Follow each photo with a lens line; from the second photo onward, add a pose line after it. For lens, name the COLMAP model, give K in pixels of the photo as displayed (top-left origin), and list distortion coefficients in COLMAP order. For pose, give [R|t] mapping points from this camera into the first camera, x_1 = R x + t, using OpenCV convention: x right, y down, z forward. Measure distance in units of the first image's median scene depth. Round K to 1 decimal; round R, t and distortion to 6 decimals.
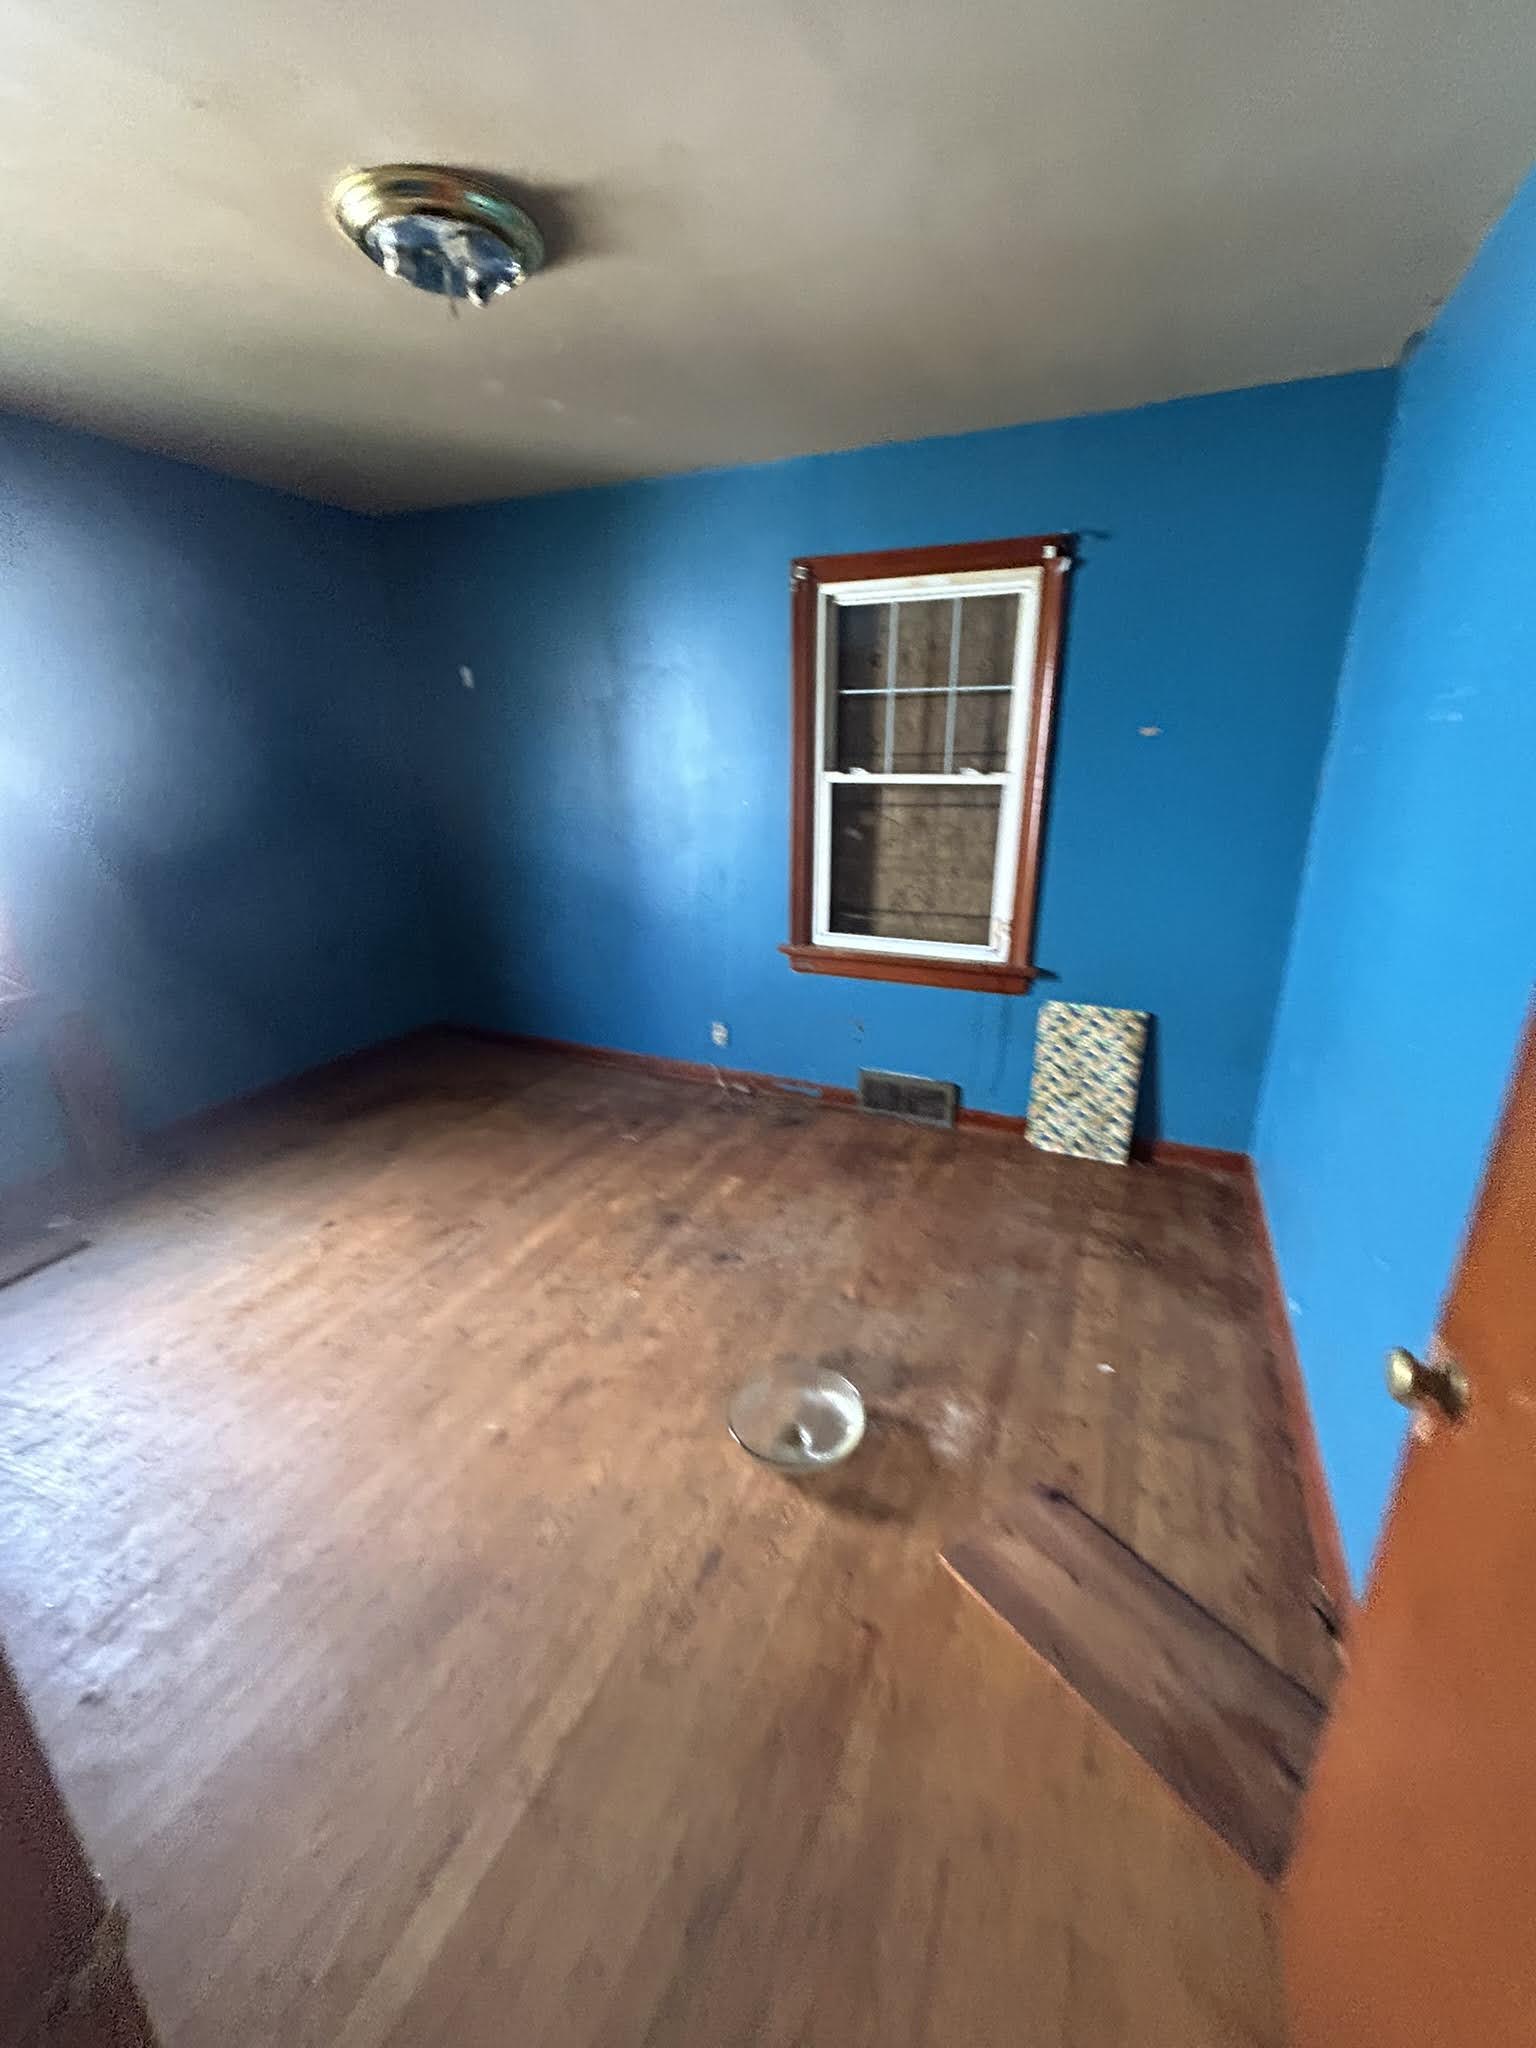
lens RADIAL K [[837.1, 0, 764.9], [0, 837.1, 1004.6], [0, 0, 1]] dist [-0.000165, 0.001095]
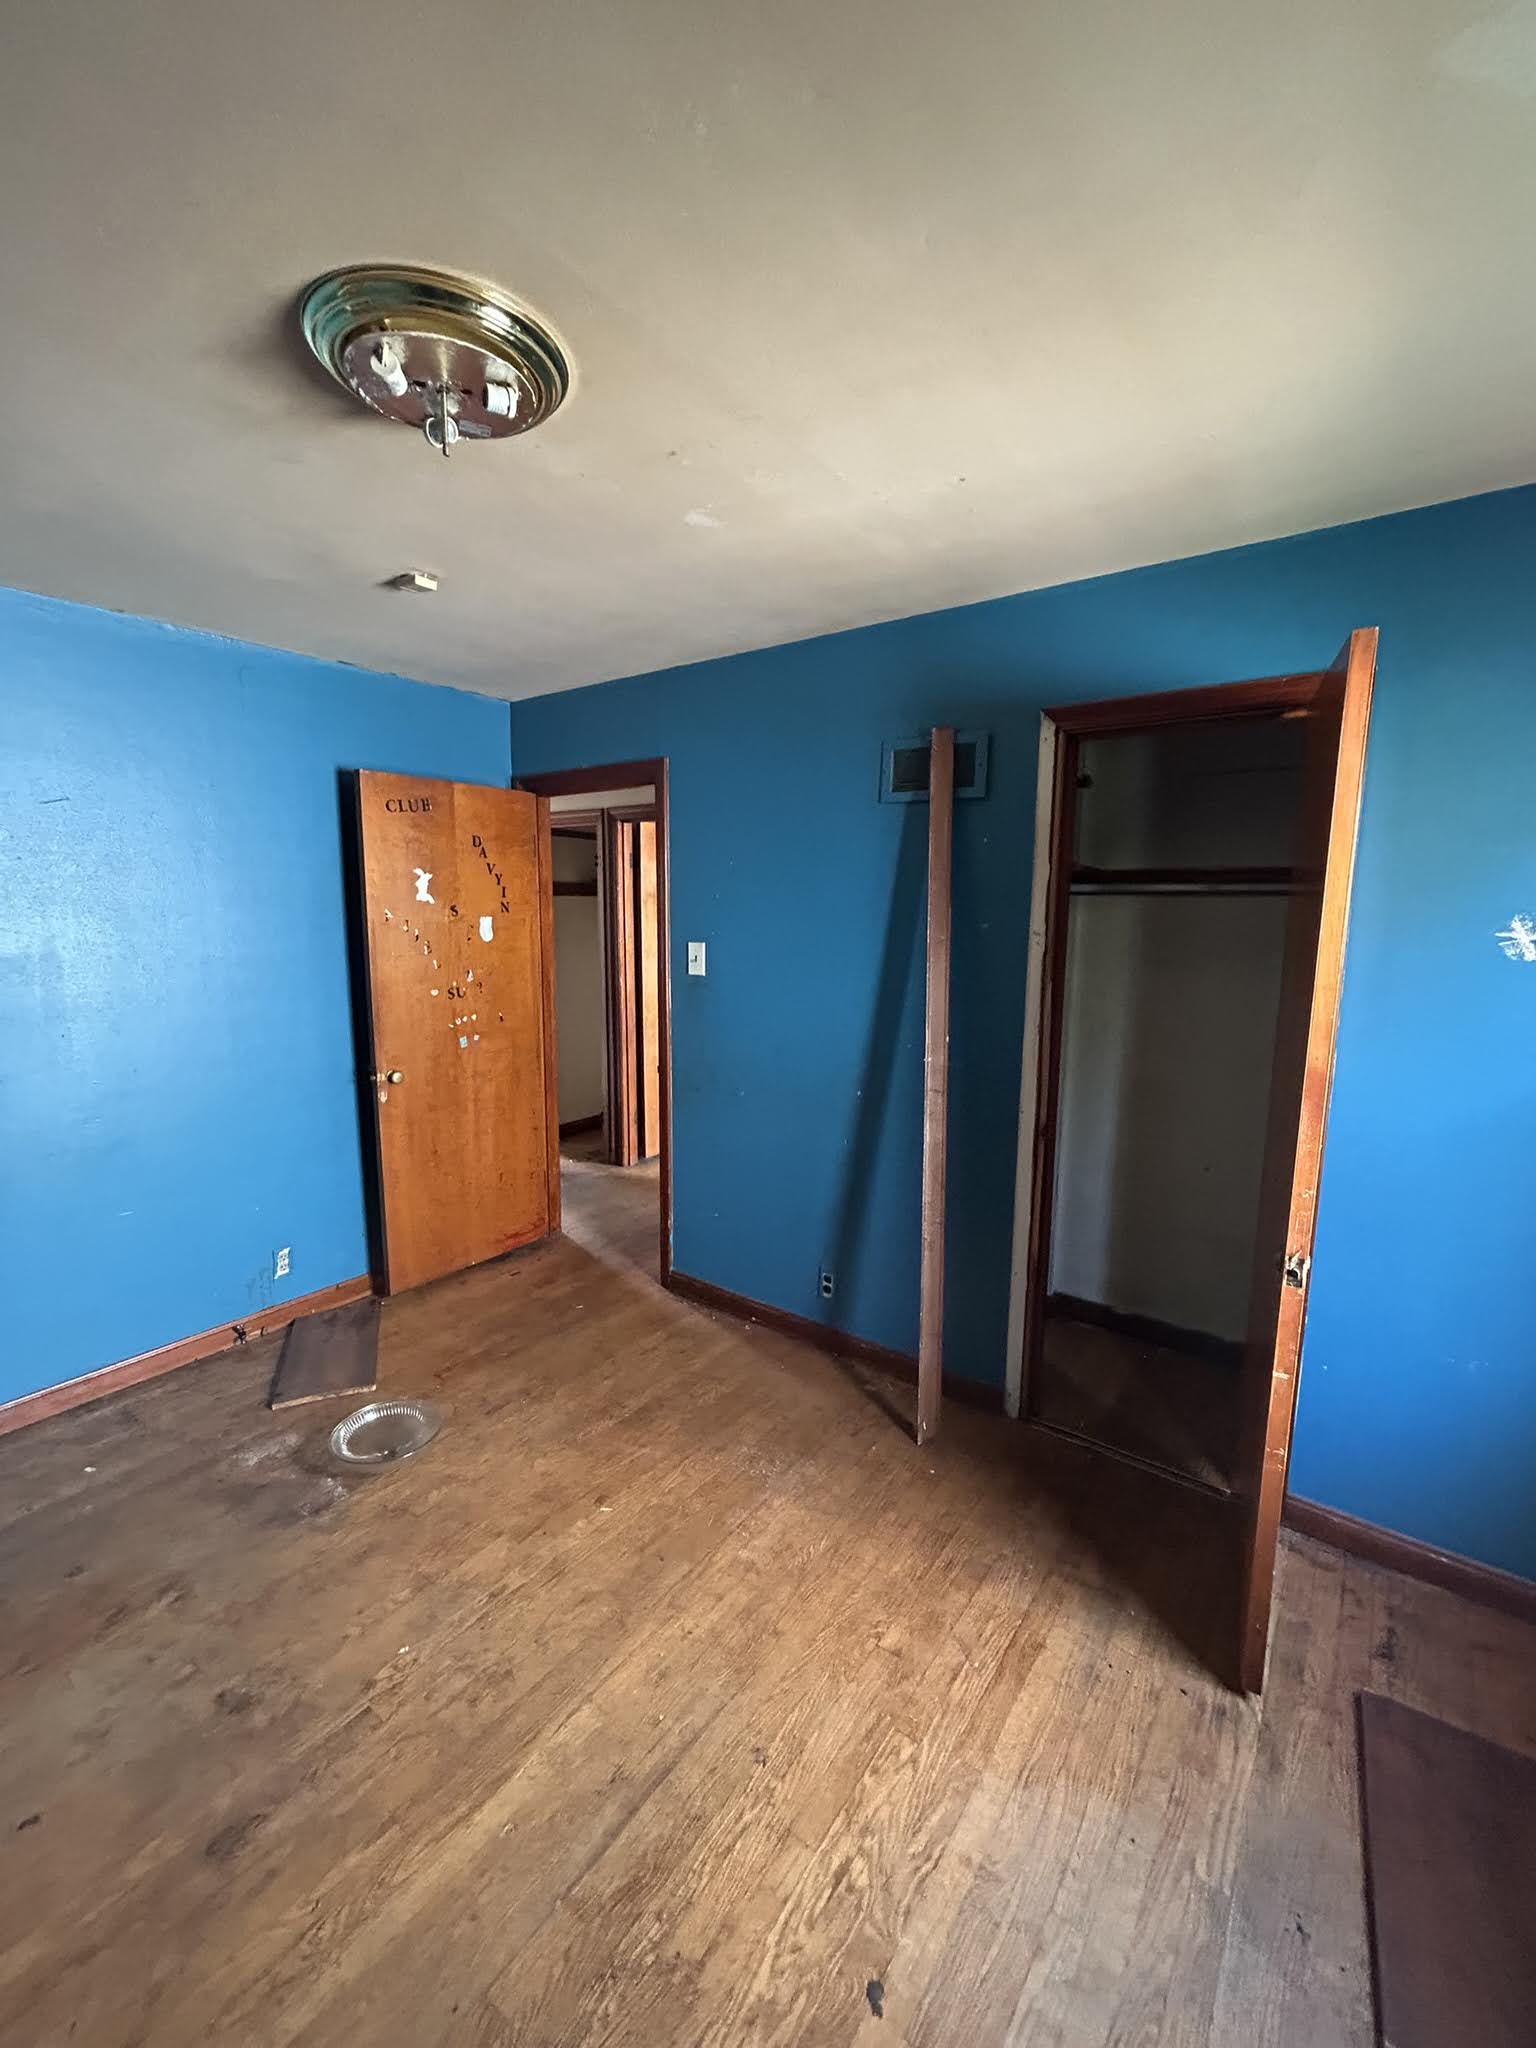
lens RADIAL K [[837.1, 0, 787.4], [0, 837.1, 1029.9], [0, 0, 1]] dist [-0.000165, 0.001095]
pose [[-0.980217, -0.032727, 0.195202, -0.791137], [0.055750, 0.900651, 0.430952, -0.590560], [-0.189913, 0.433309, -0.881009, 1.716220]]
